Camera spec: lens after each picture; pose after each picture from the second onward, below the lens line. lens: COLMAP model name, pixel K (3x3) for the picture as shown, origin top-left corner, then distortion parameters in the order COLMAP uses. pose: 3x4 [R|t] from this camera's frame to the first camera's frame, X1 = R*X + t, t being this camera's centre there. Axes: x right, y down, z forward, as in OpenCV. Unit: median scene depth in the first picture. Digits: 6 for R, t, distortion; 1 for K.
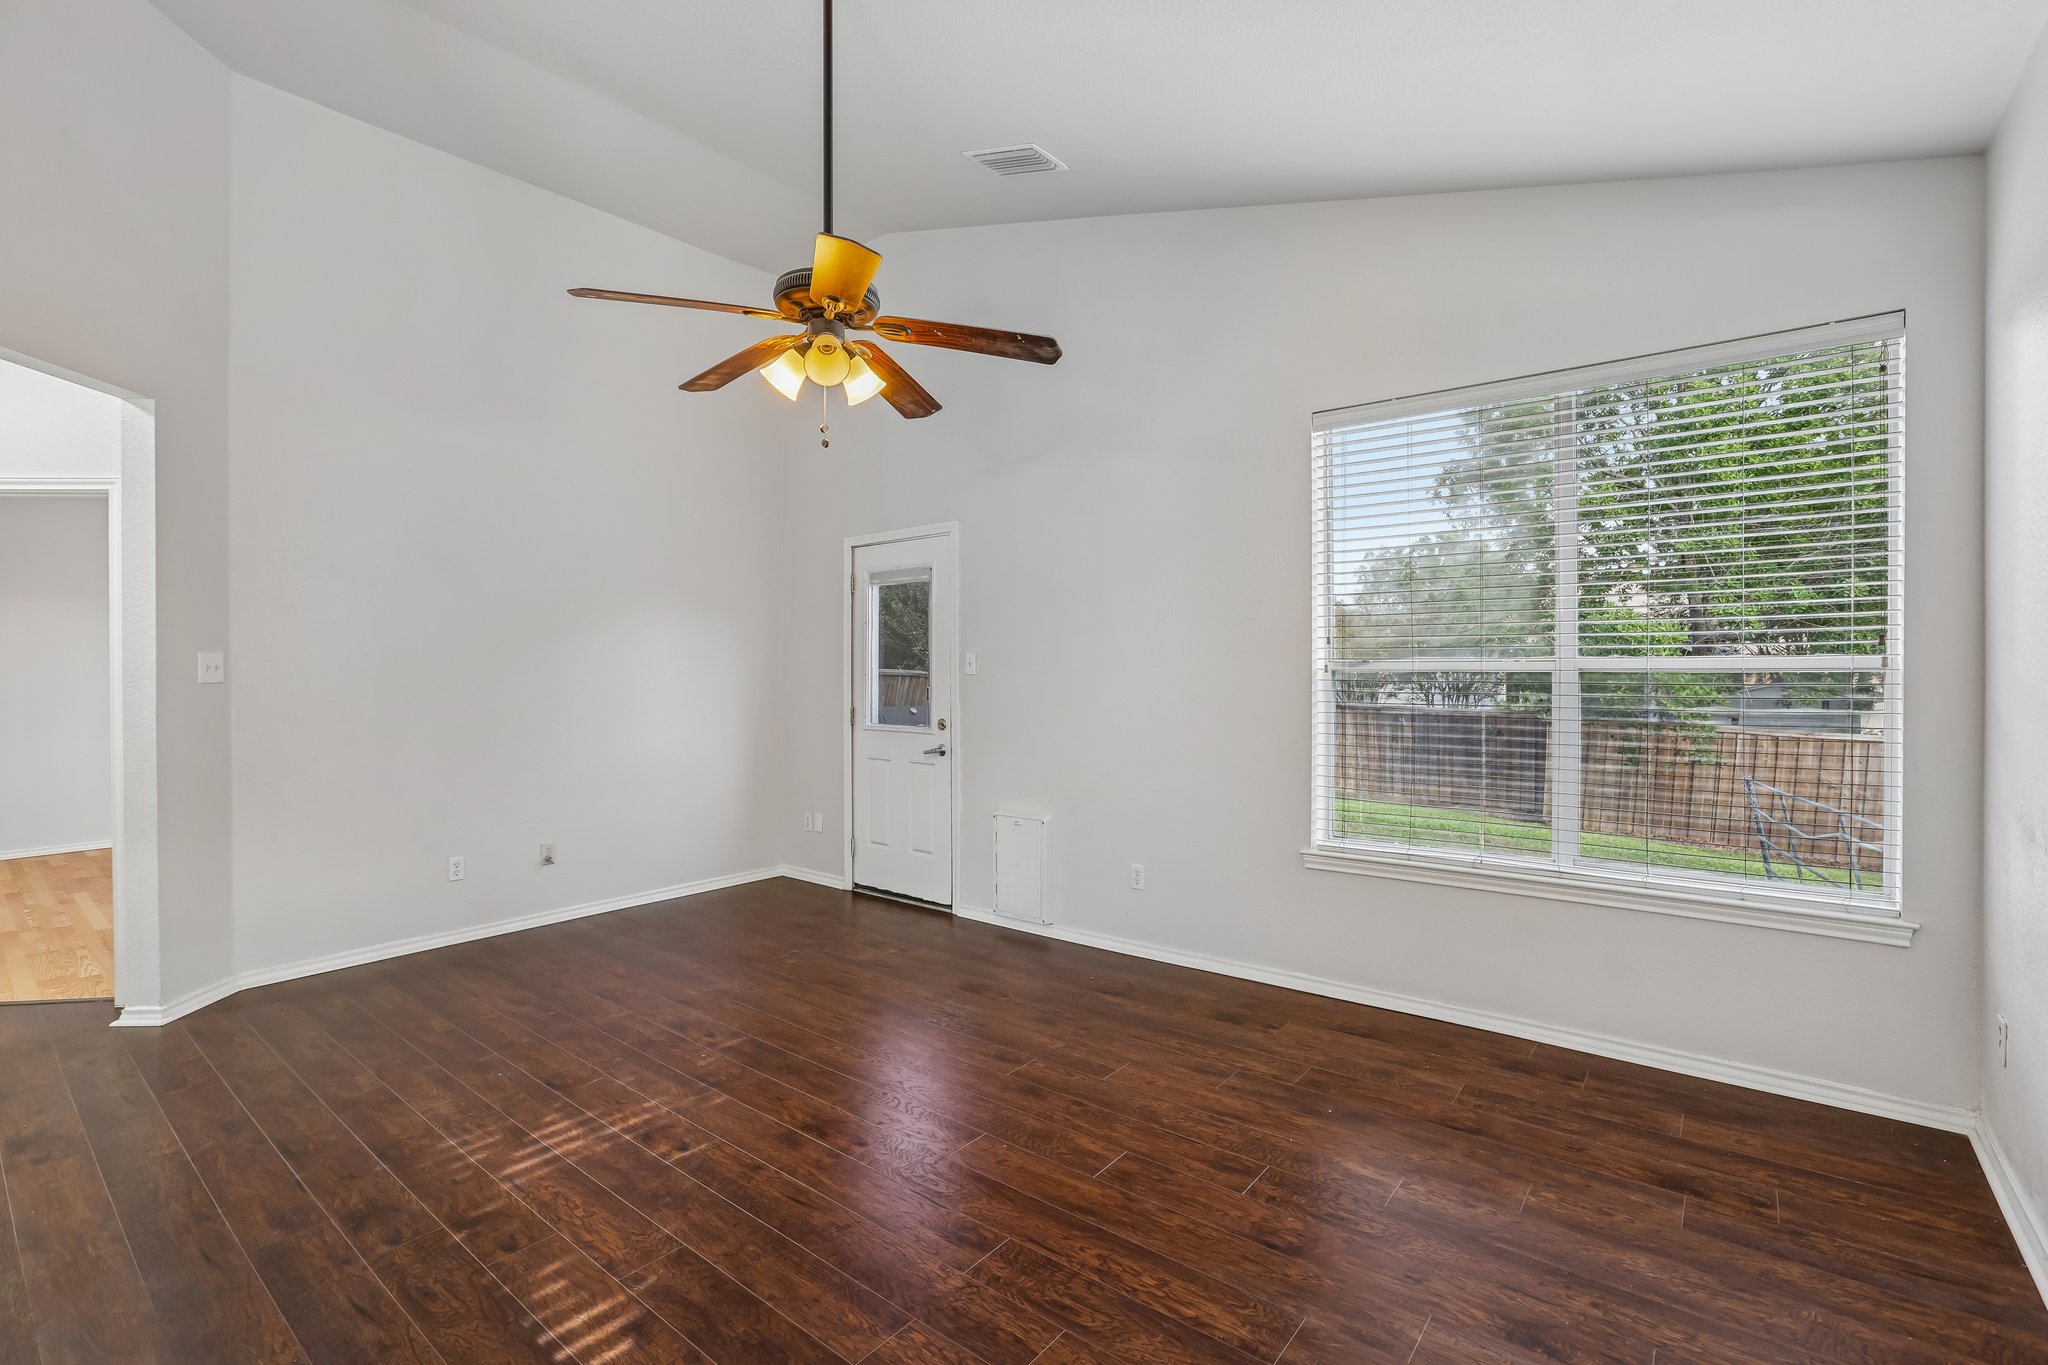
lens RADIAL K [[914.2, 0, 1014.8], [0, 914.2, 671.8], [0, 0, 1]] dist [-0.040470, 0.013102]
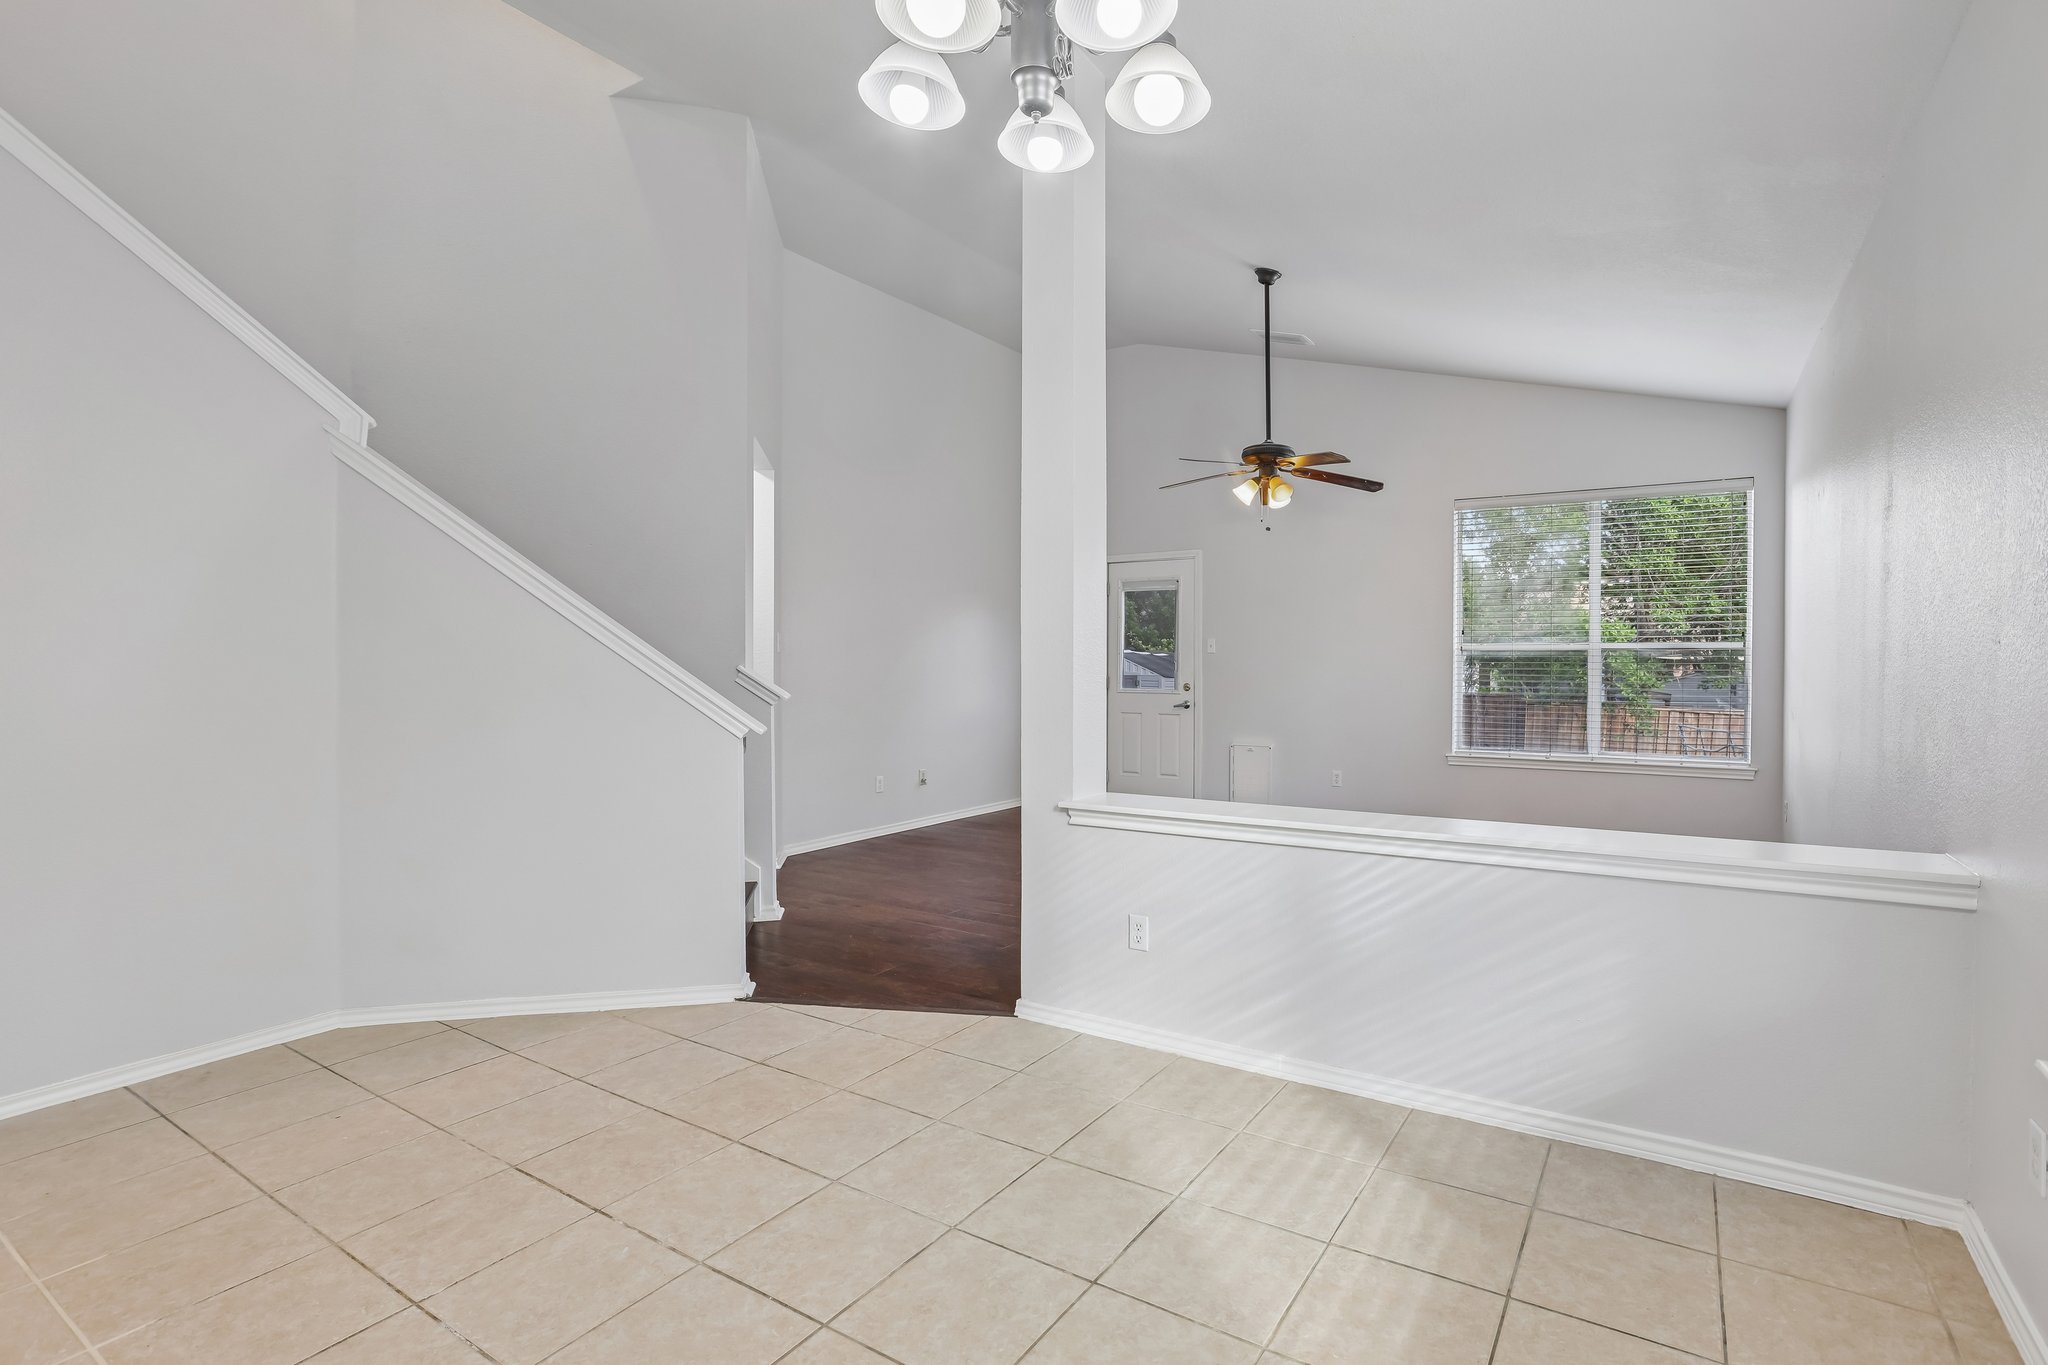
lens RADIAL K [[971.7, 0, 1127.9], [0, 971.7, 680.0], [0, 0, 1]] dist [0.001037, 0.000183]
pose [[0.984724, 0.002528, 0.174107, -0.757849], [-0.004640, 0.999920, 0.011725, 0.047901], [-0.174063, -0.012354, 0.984657, -0.898280]]
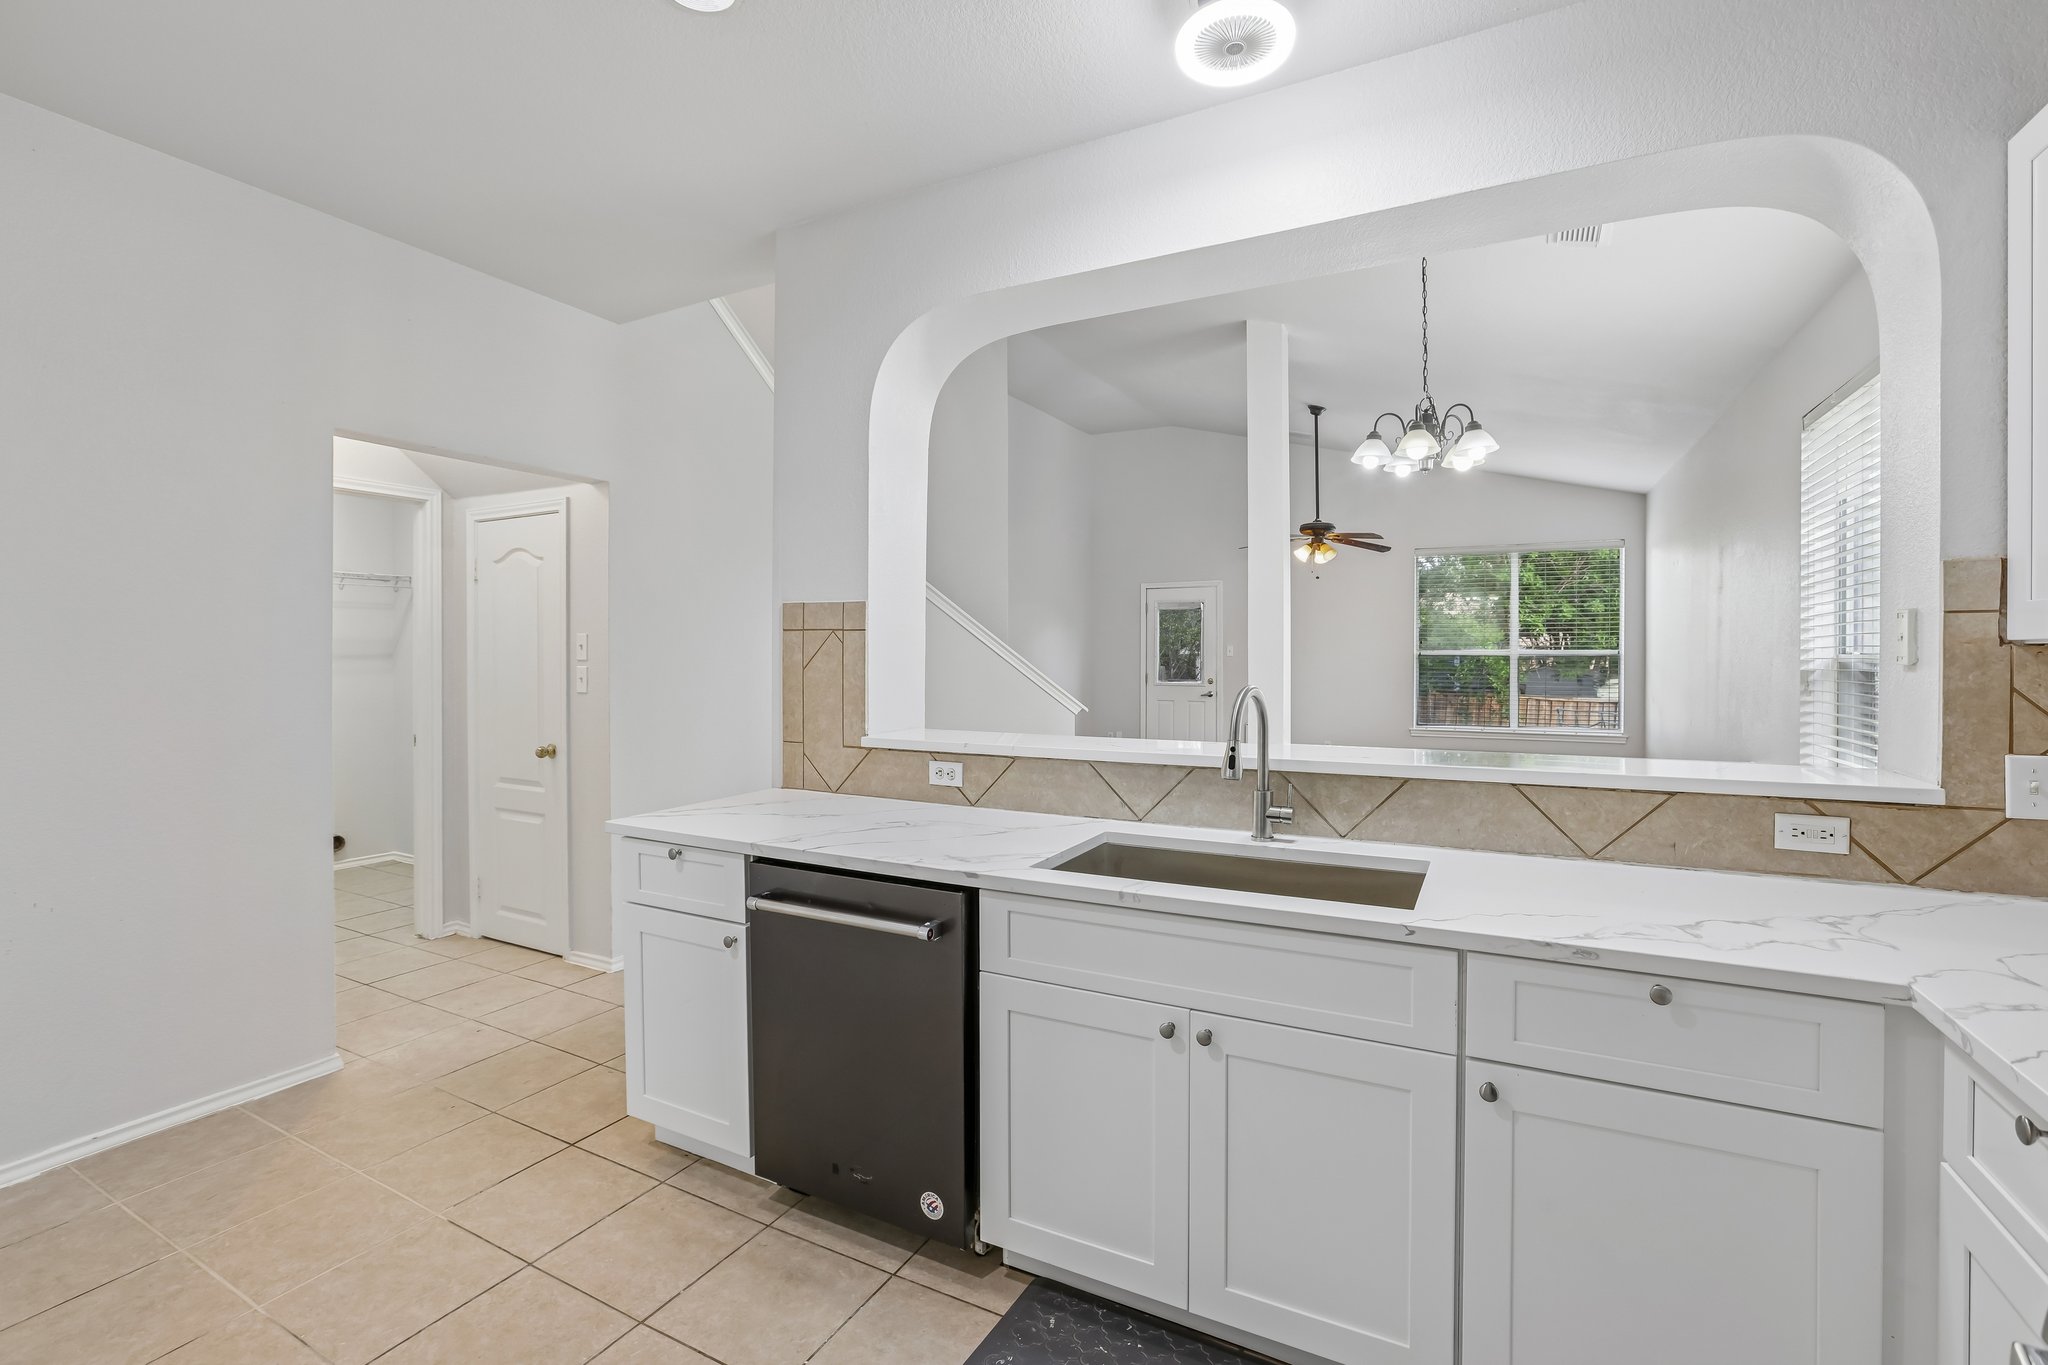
lens RADIAL K [[945.9, 0, 989.7], [0, 945.9, 673.6], [0, 0, 1]] dist [-0.037652, 0.018773]
pose [[0.982268, -0.000875, 0.187481, -1.603194], [-0.001814, 0.999898, 0.014167, 0.021185], [-0.187474, -0.014256, 0.982166, -1.606218]]
